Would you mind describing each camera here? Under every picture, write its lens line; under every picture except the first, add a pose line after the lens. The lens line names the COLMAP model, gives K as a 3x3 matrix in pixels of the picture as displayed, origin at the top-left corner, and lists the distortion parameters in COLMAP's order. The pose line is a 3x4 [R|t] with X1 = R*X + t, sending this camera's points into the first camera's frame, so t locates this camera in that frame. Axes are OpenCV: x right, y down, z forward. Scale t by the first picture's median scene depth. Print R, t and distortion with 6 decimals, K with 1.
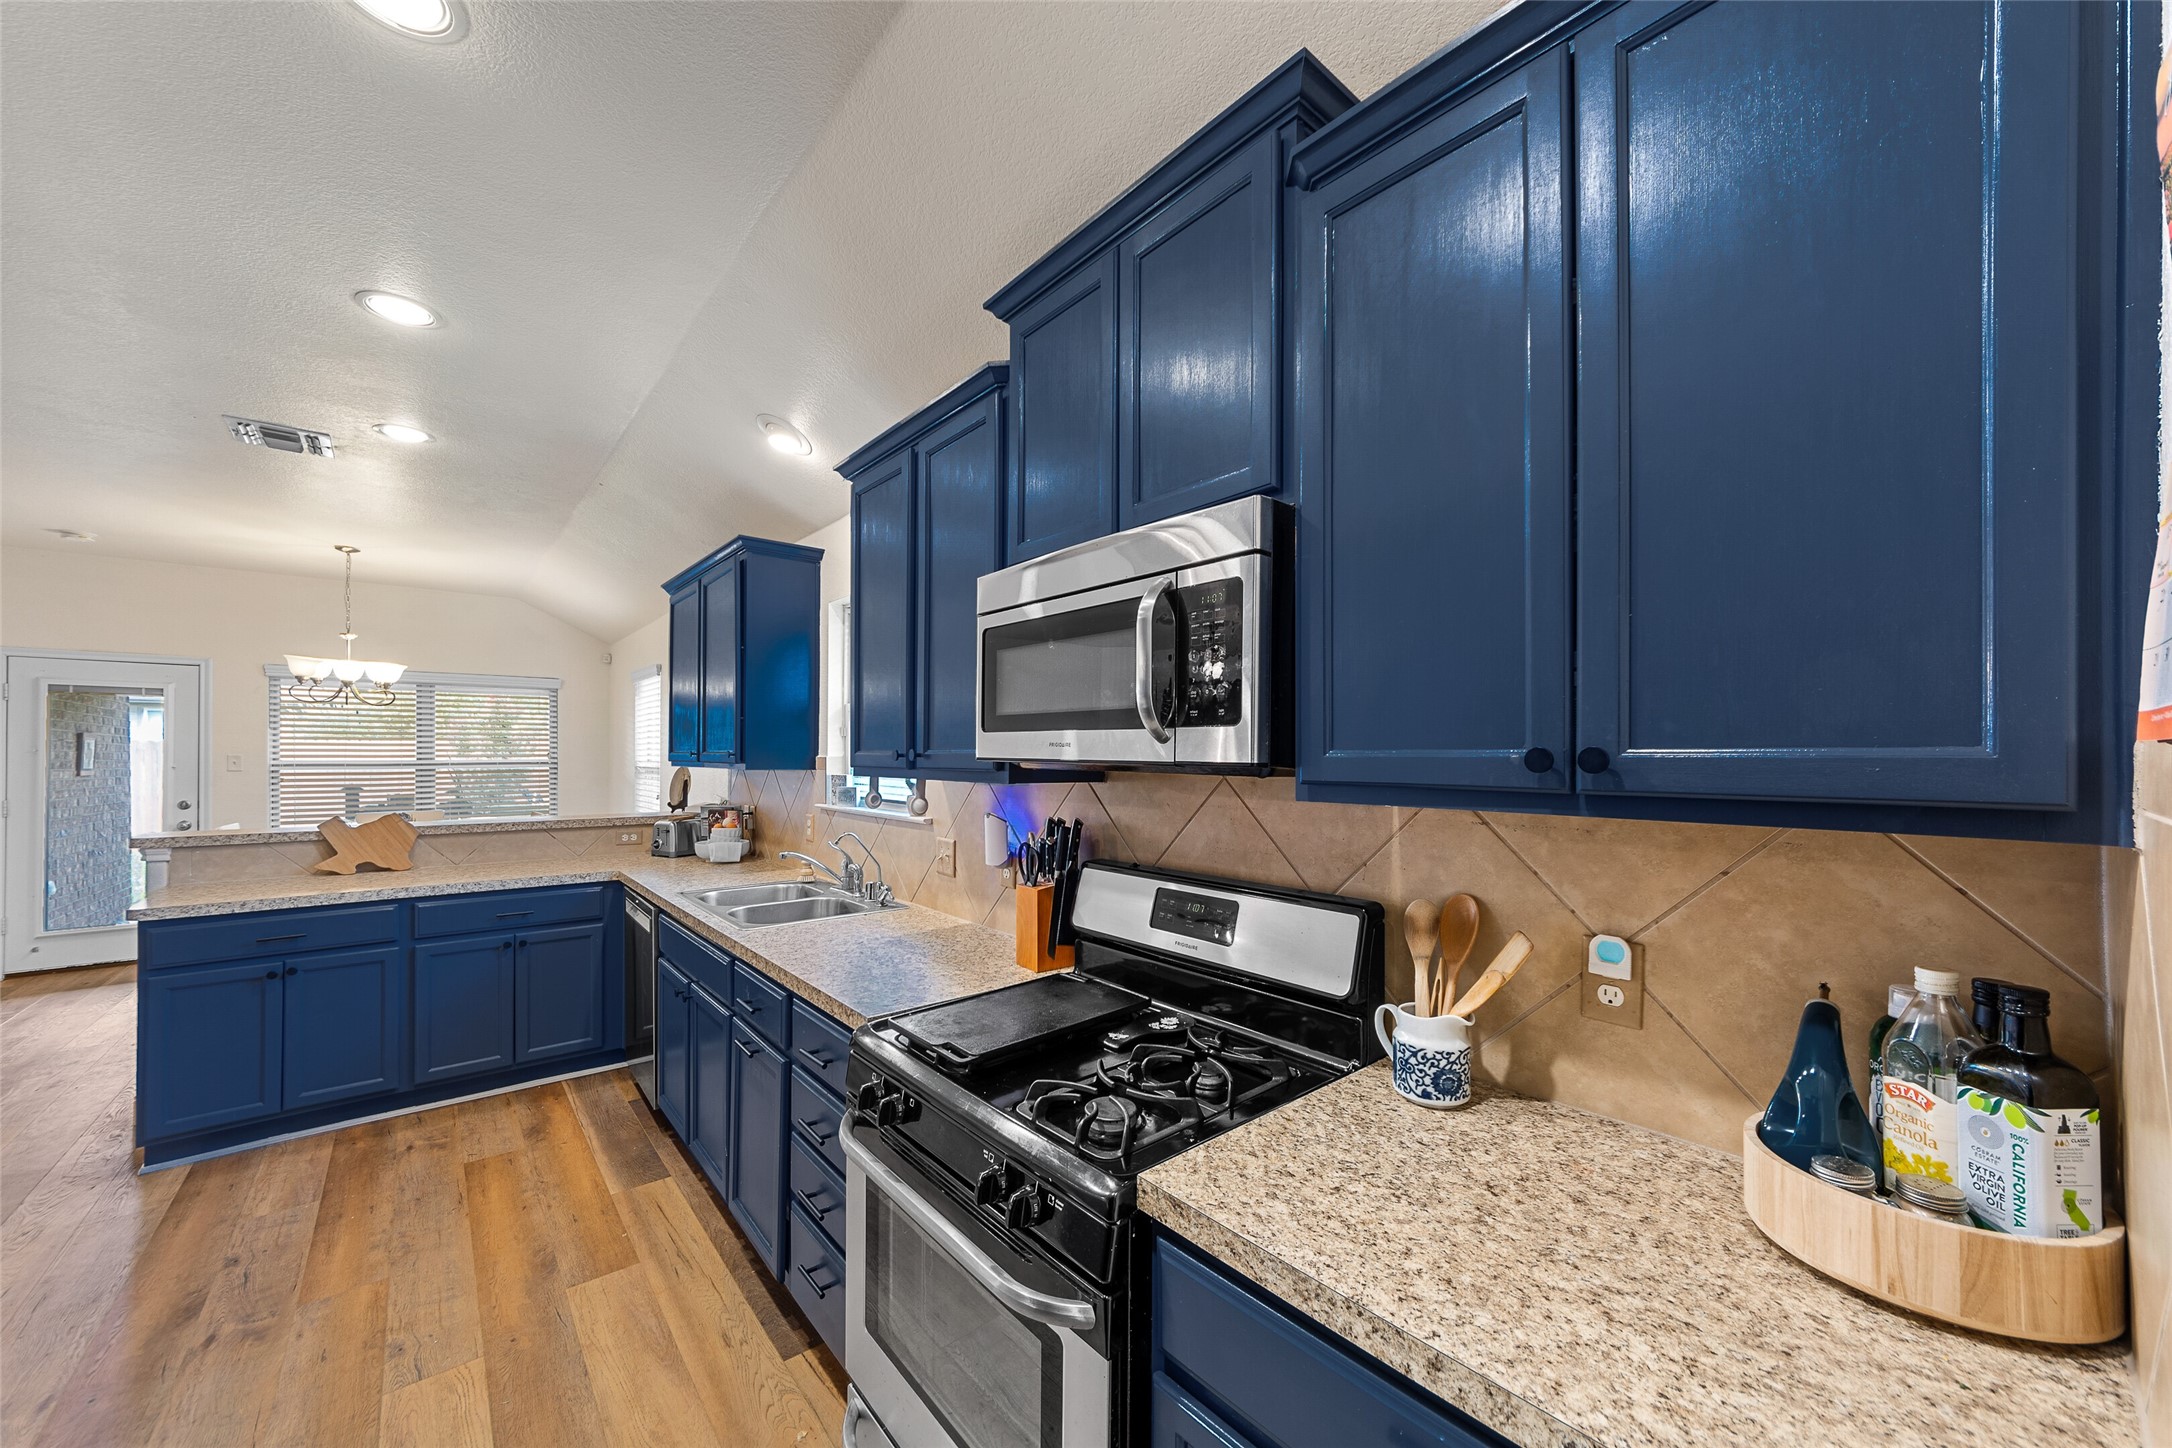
lens RADIAL K [[789.8, 0, 1075.7], [0, 789.8, 745.5], [0, 0, 1]] dist [-0.001654, 0.000270]
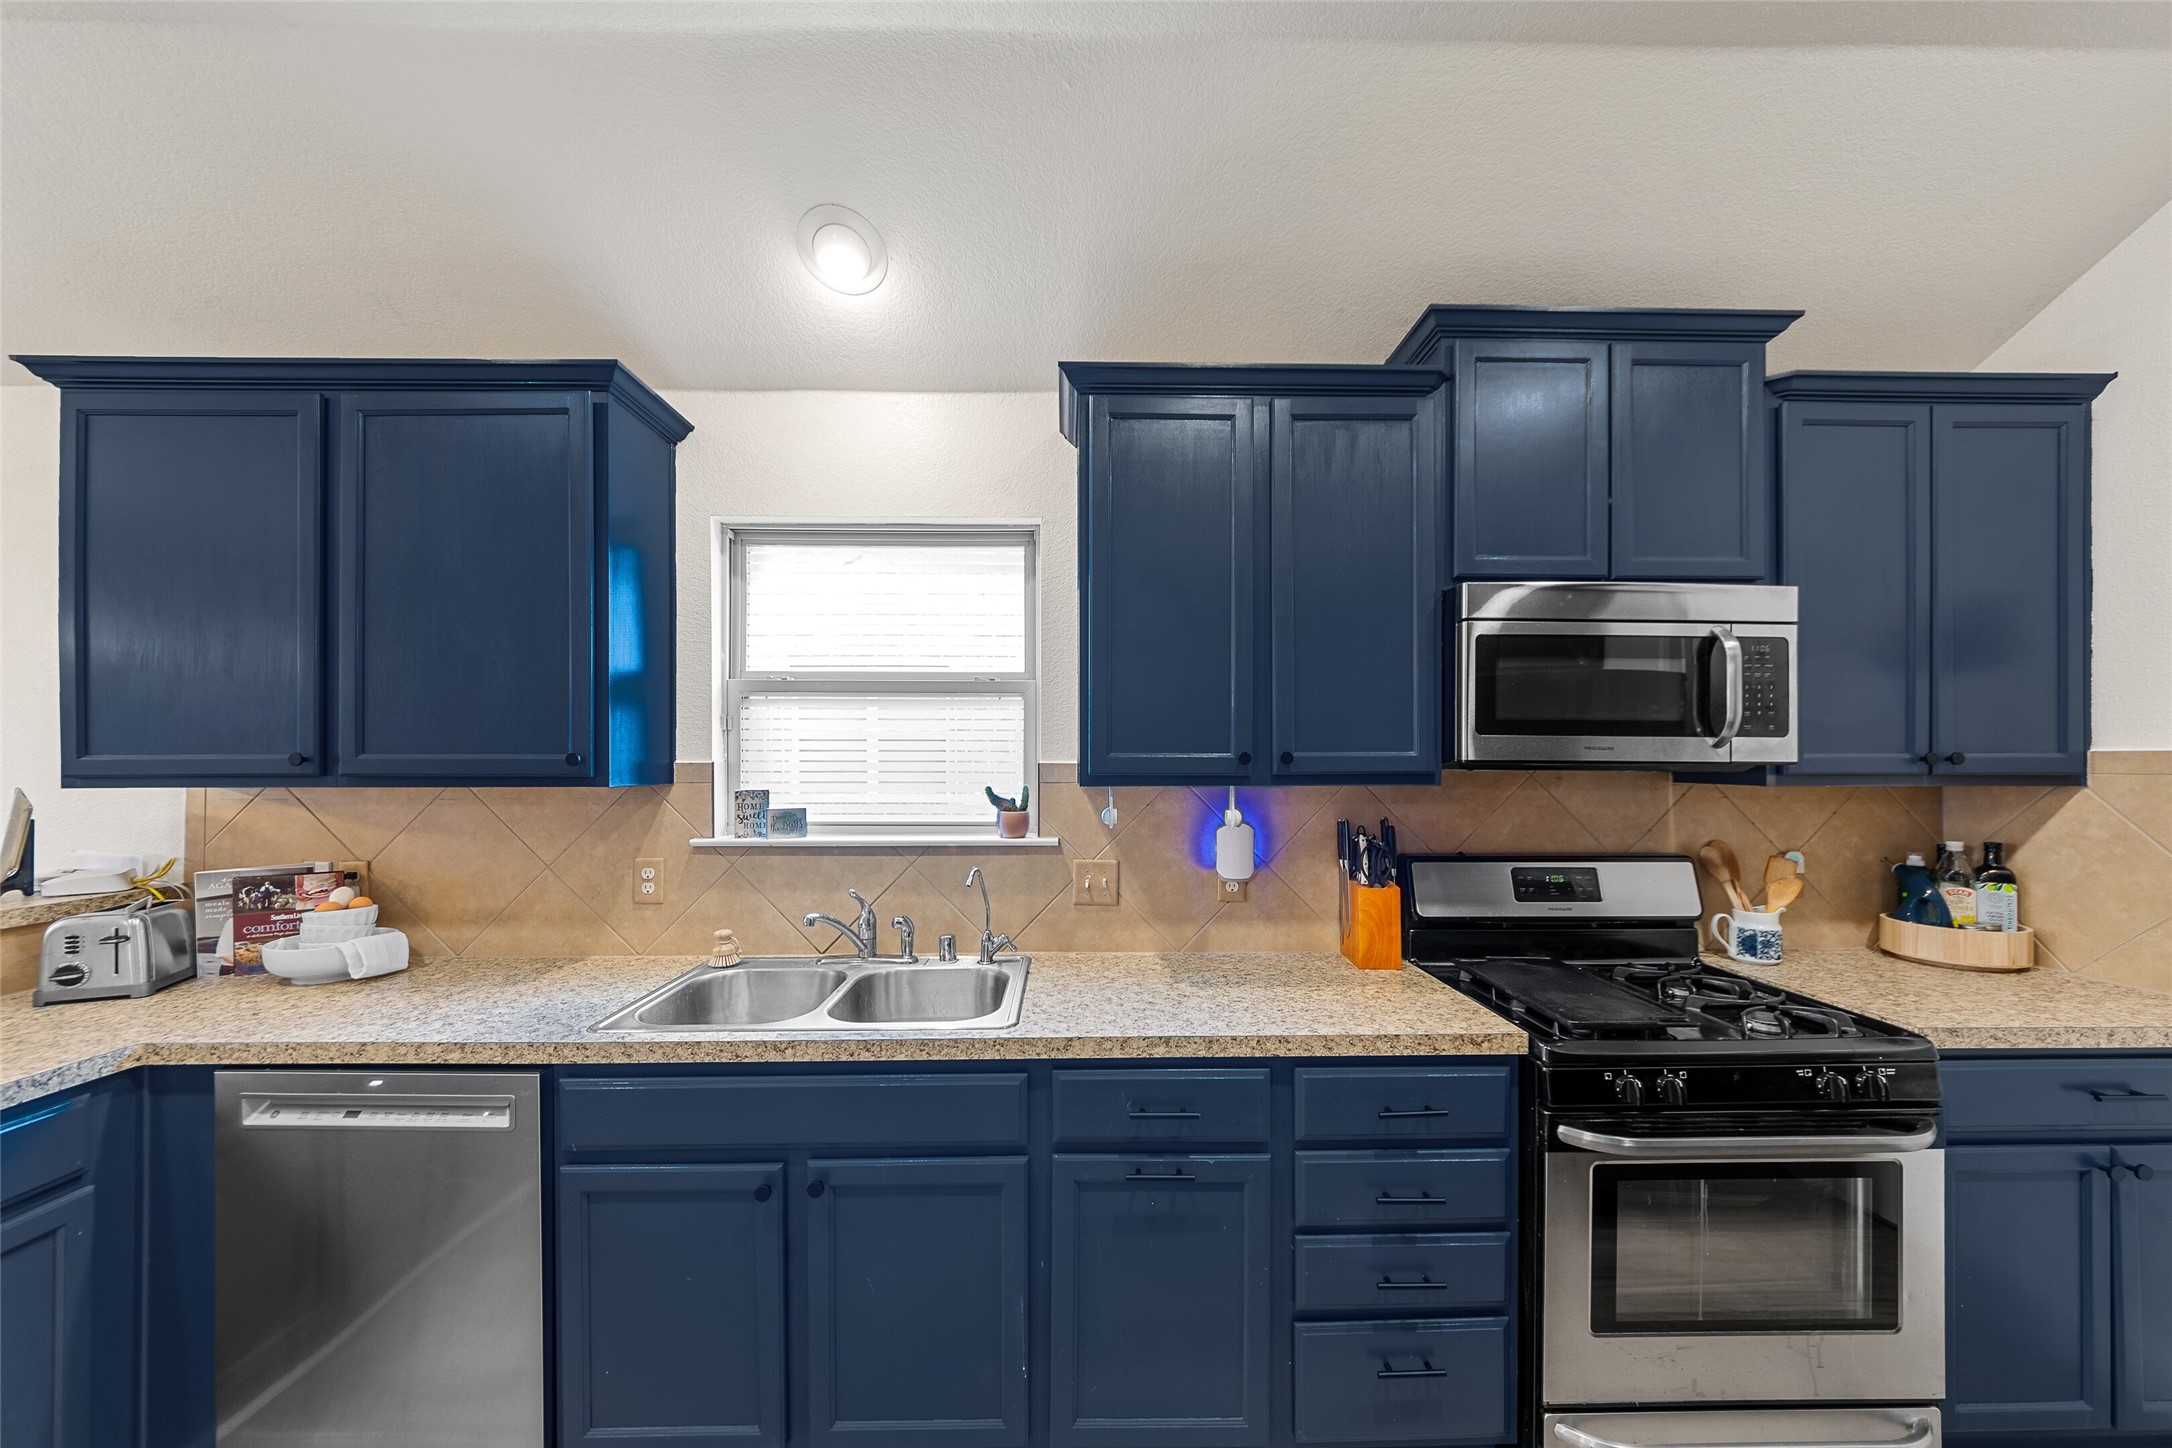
lens RADIAL K [[789.8, 0, 1080.2], [0, 789.8, 757.4], [0, 0, 1]] dist [-0.001654, 0.000270]
pose [[0.627043, 0.002999, 0.778979, -1.572189], [-0.005260, 0.999986, 0.000384, 0.018798], [-0.778967, -0.004338, 0.627050, 0.963744]]
